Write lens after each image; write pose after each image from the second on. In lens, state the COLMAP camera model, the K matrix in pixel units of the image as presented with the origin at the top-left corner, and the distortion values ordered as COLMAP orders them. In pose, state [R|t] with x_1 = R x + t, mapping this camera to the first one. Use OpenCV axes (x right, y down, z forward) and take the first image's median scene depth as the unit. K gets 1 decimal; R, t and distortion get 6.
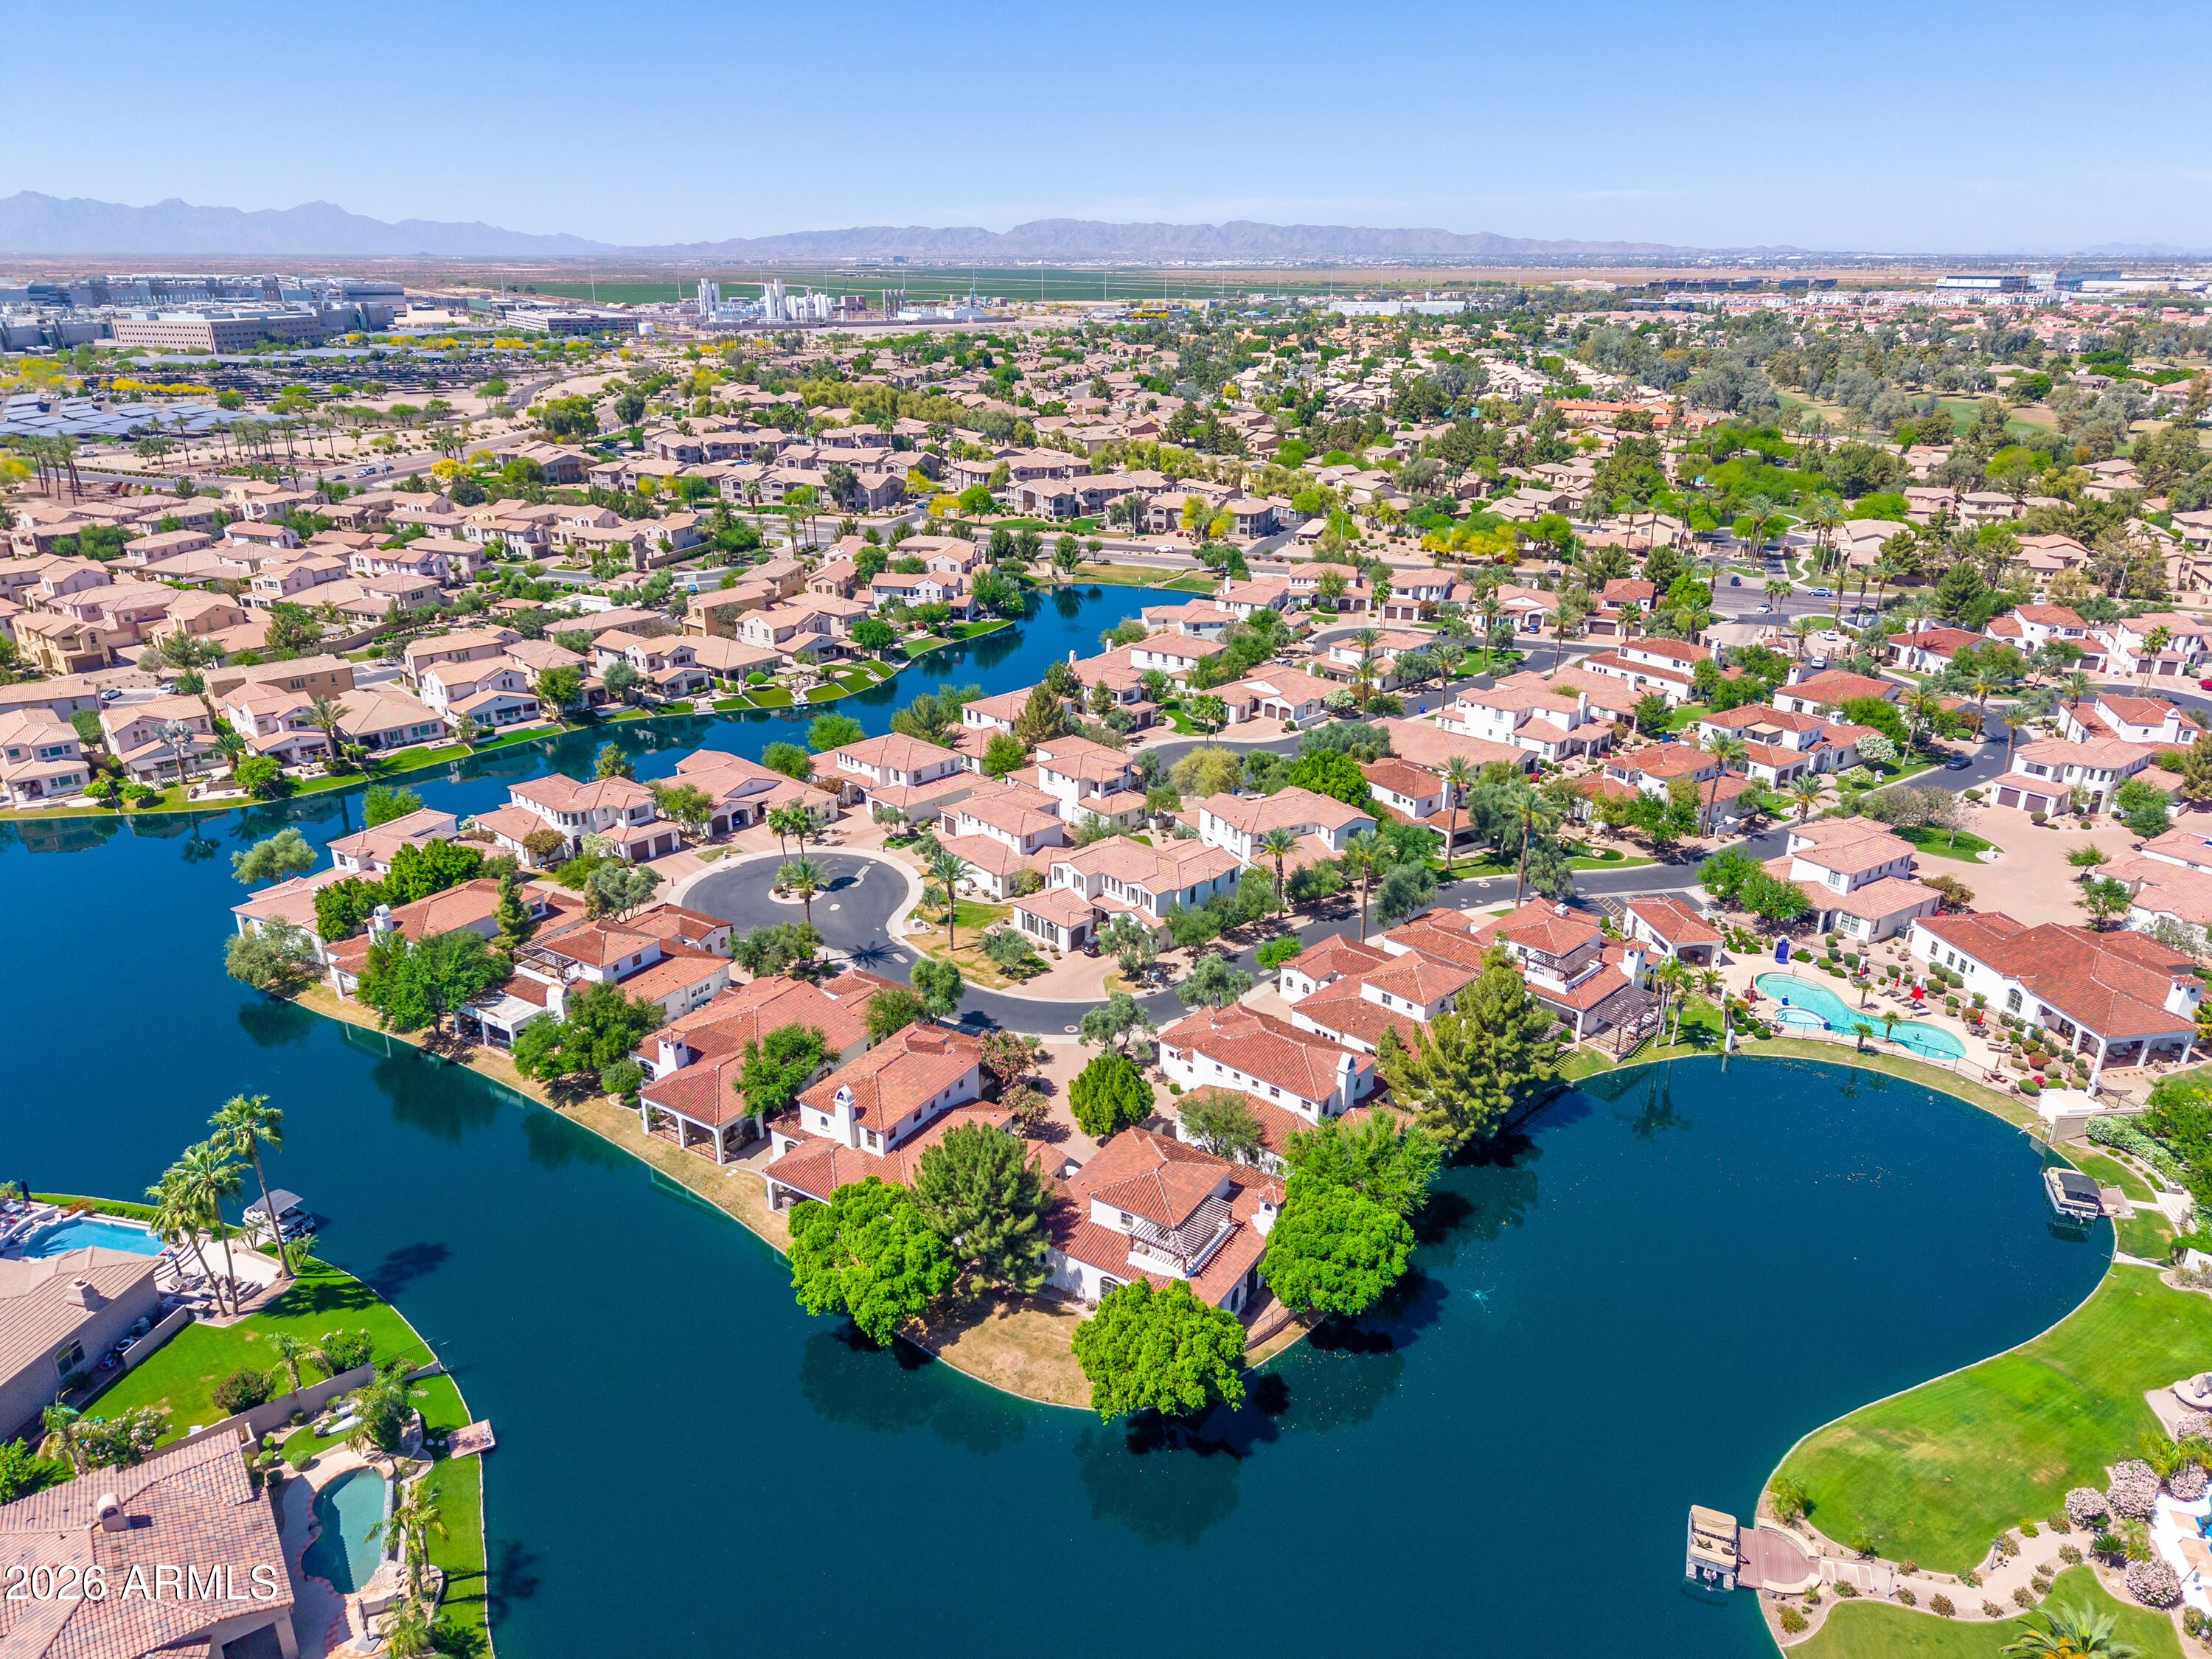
lens RADIAL K [[1479.8, 0, 1106.0], [0, 1479.8, 829.5], [0, 0, 1]] dist [0.061540, -0.037733]
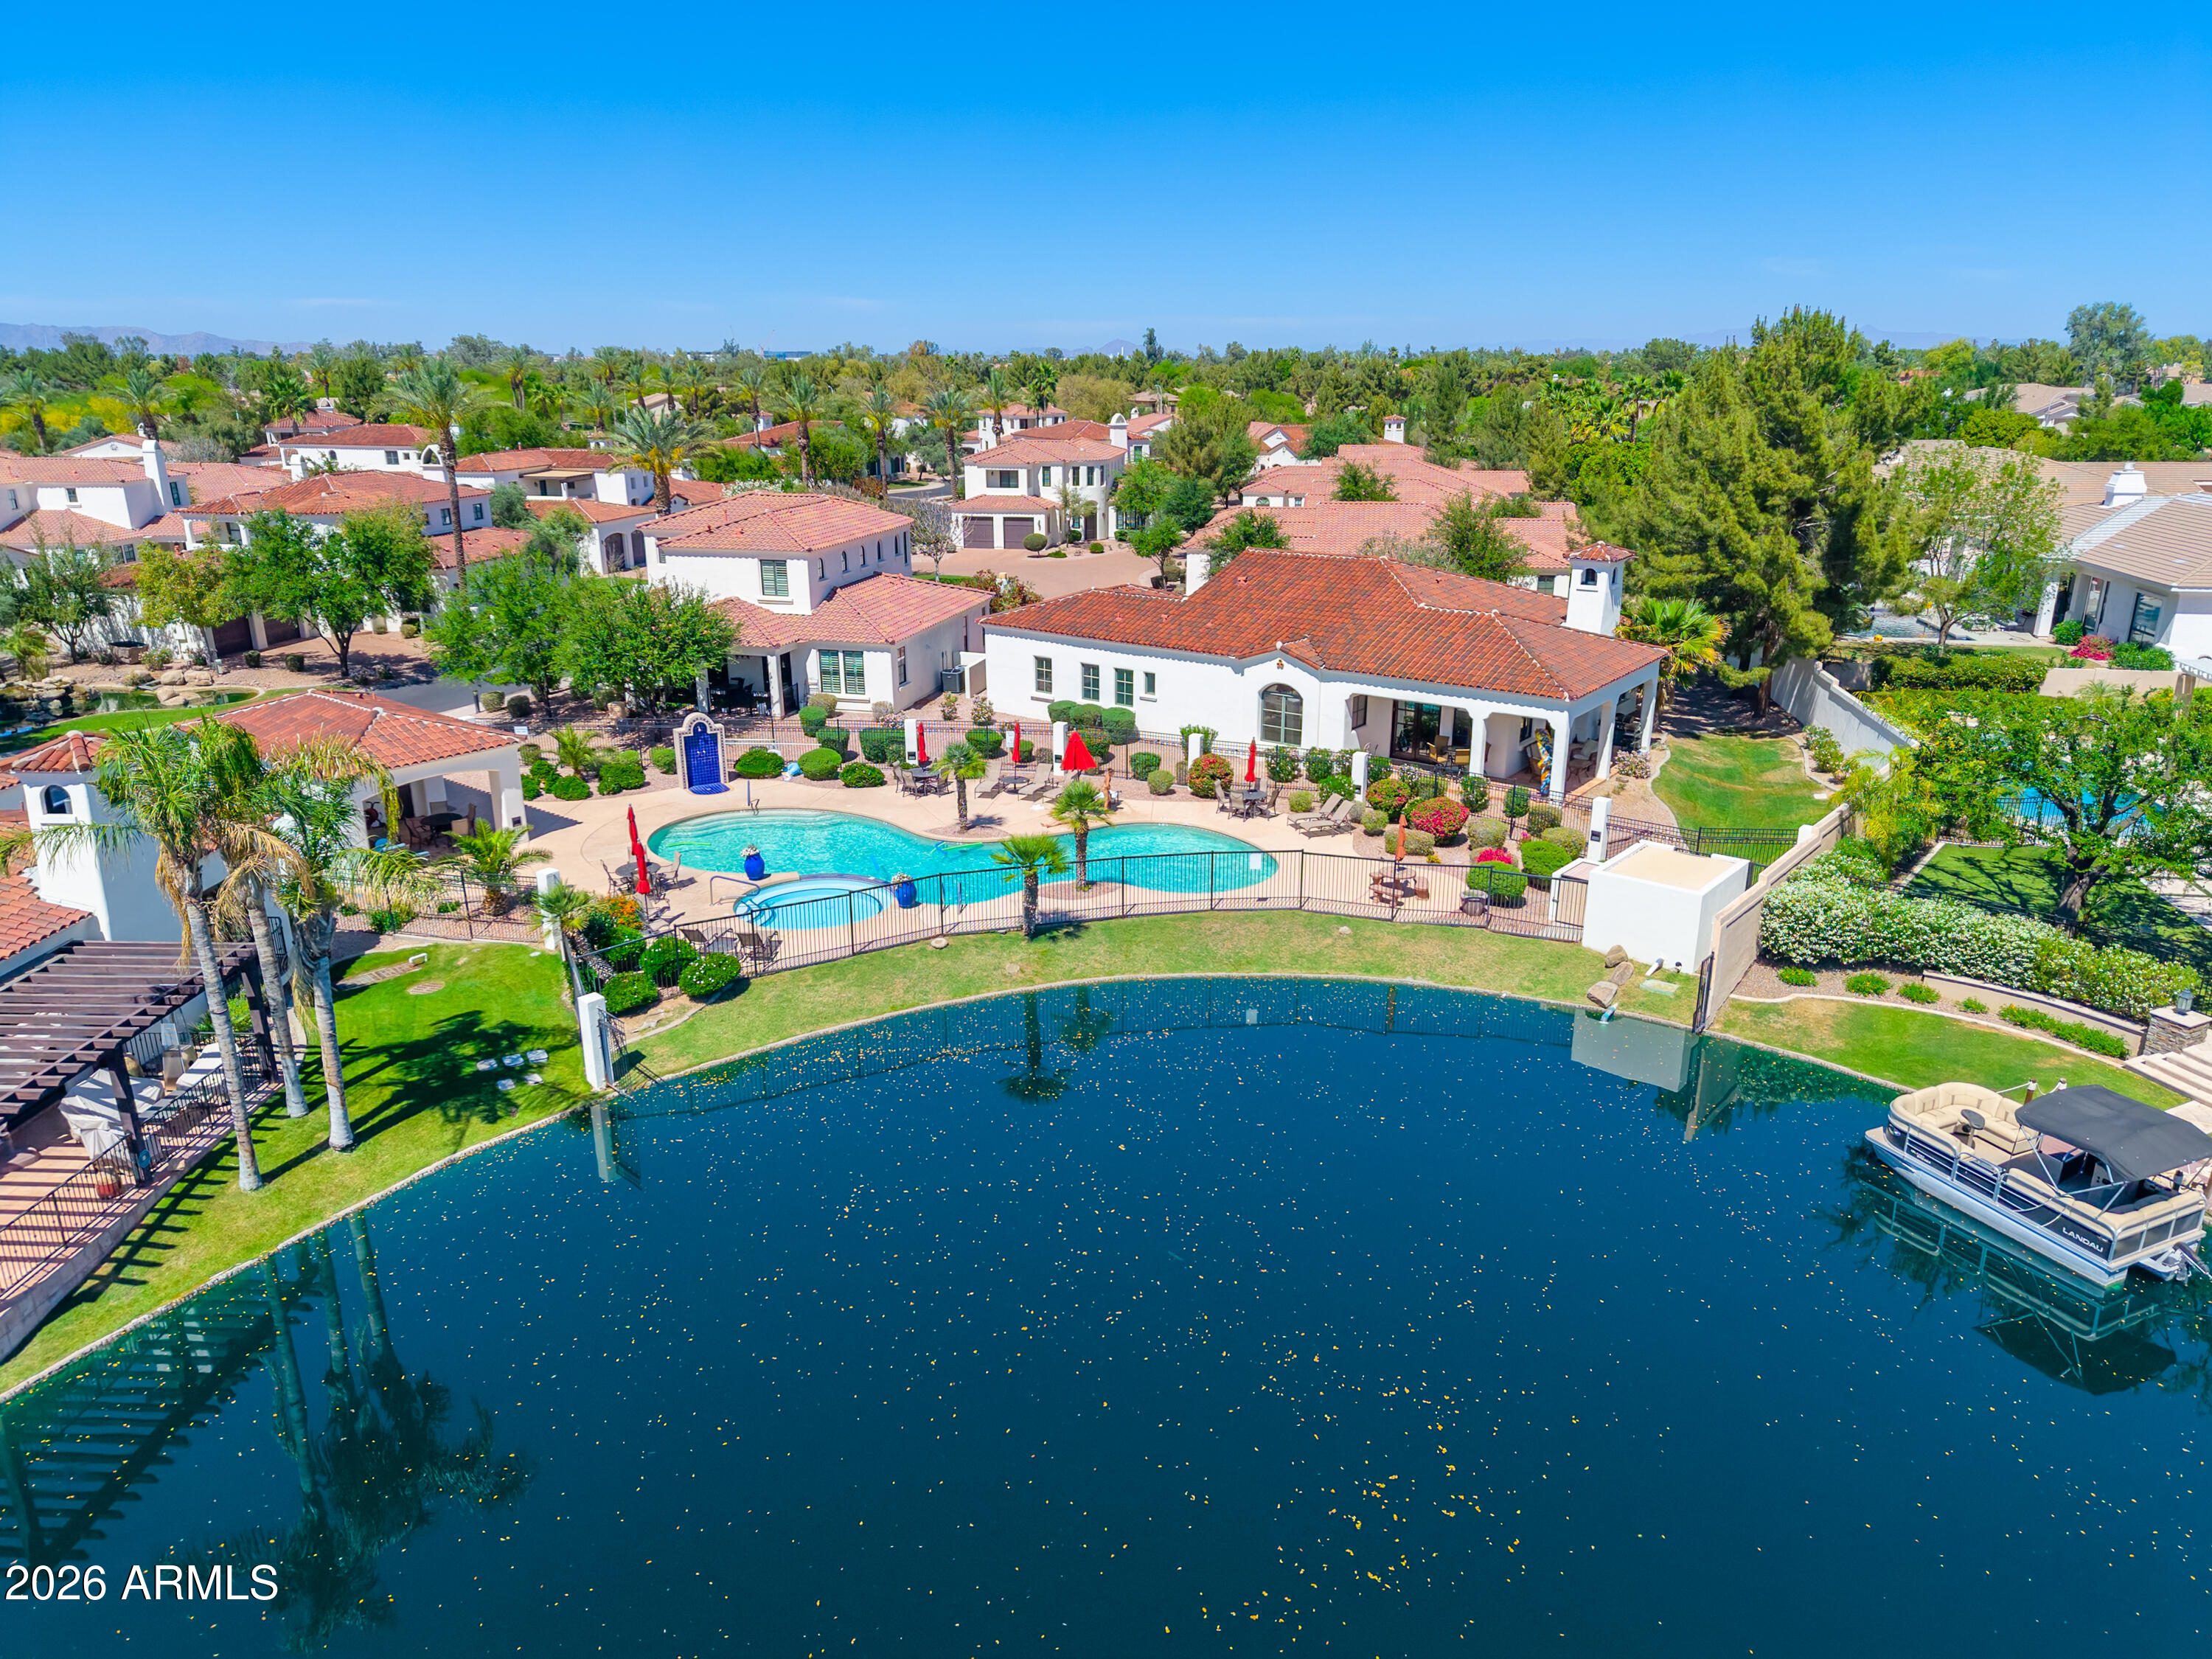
lens RADIAL K [[1479.8, 0, 1106.0], [0, 1479.8, 829.5], [0, 0, 1]] dist [0.061540, -0.037733]
pose [[0.731423, -0.214076, 0.647450, 0.291403], [0.254272, 0.966592, 0.032348, 0.106727], [-0.632745, 0.140968, 0.761421, 0.674381]]
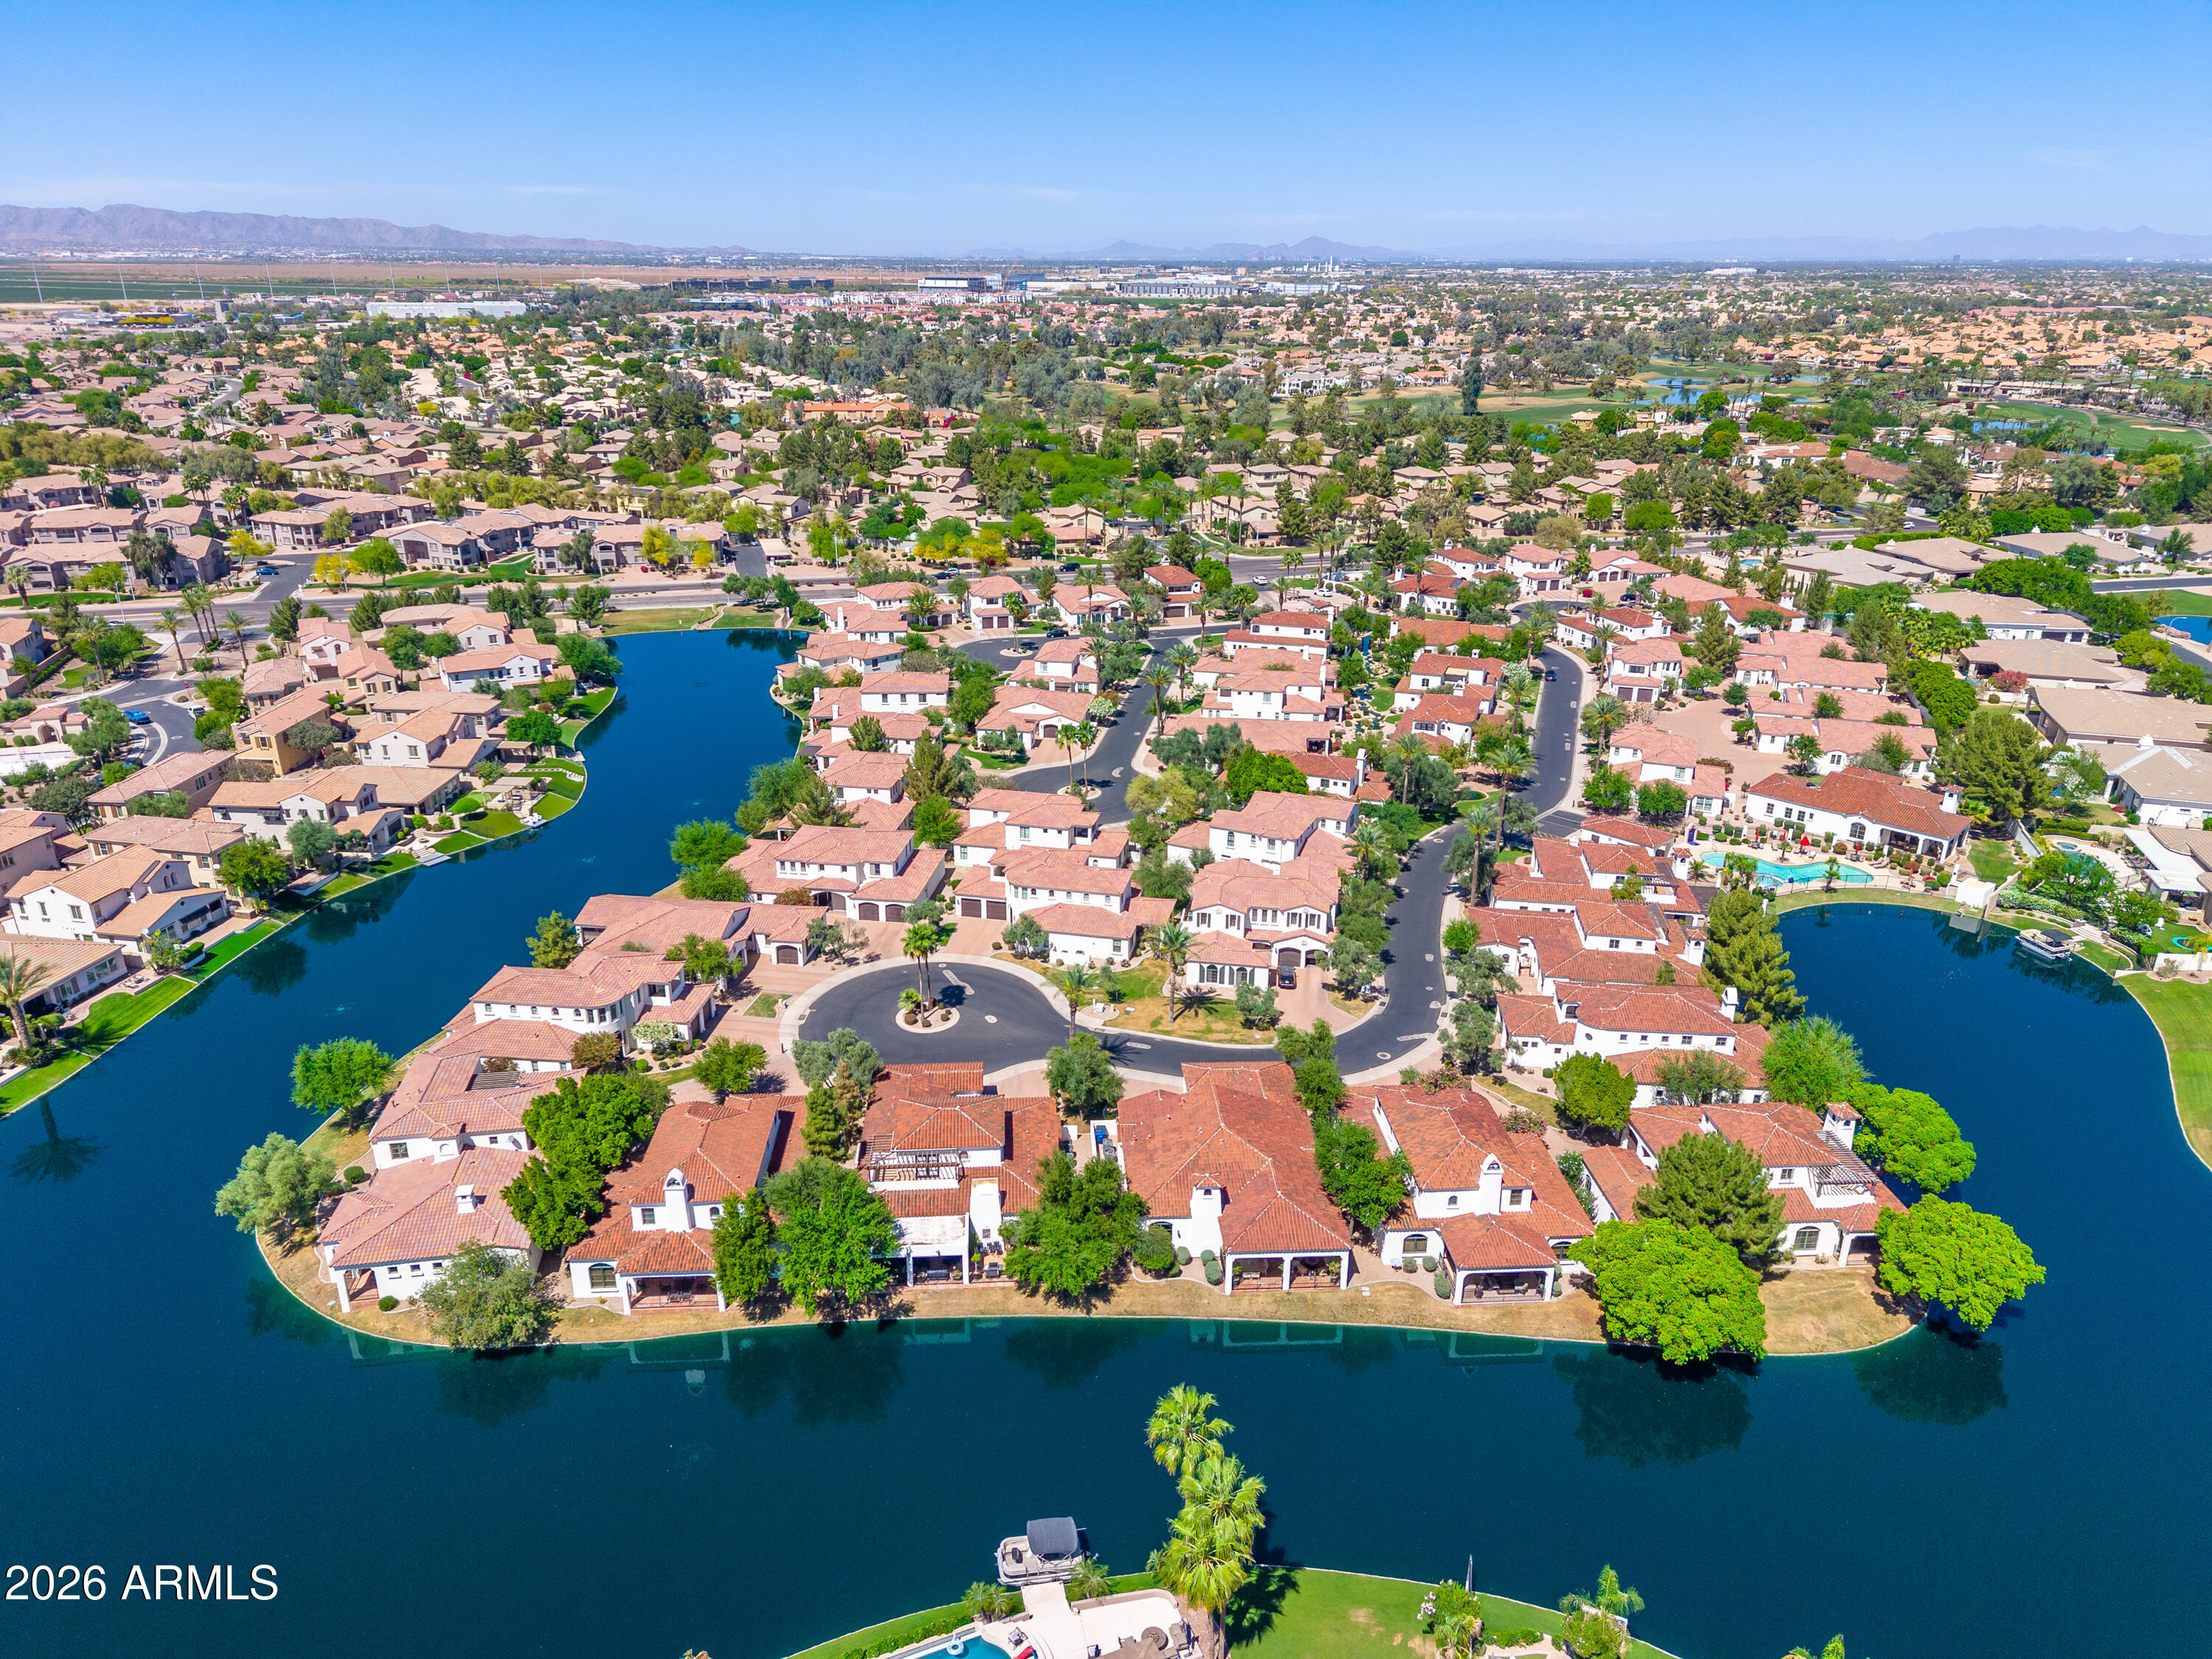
lens RADIAL K [[1503.3, 0, 1106.0], [0, 1503.3, 829.5], [0, 0, 1]] dist [0.022220, 0.000139]
pose [[0.806169, -0.210620, 0.552929, -0.621848], [0.211104, 0.975382, 0.063751, -0.104777], [-0.552745, 0.065331, 0.830786, 0.222106]]
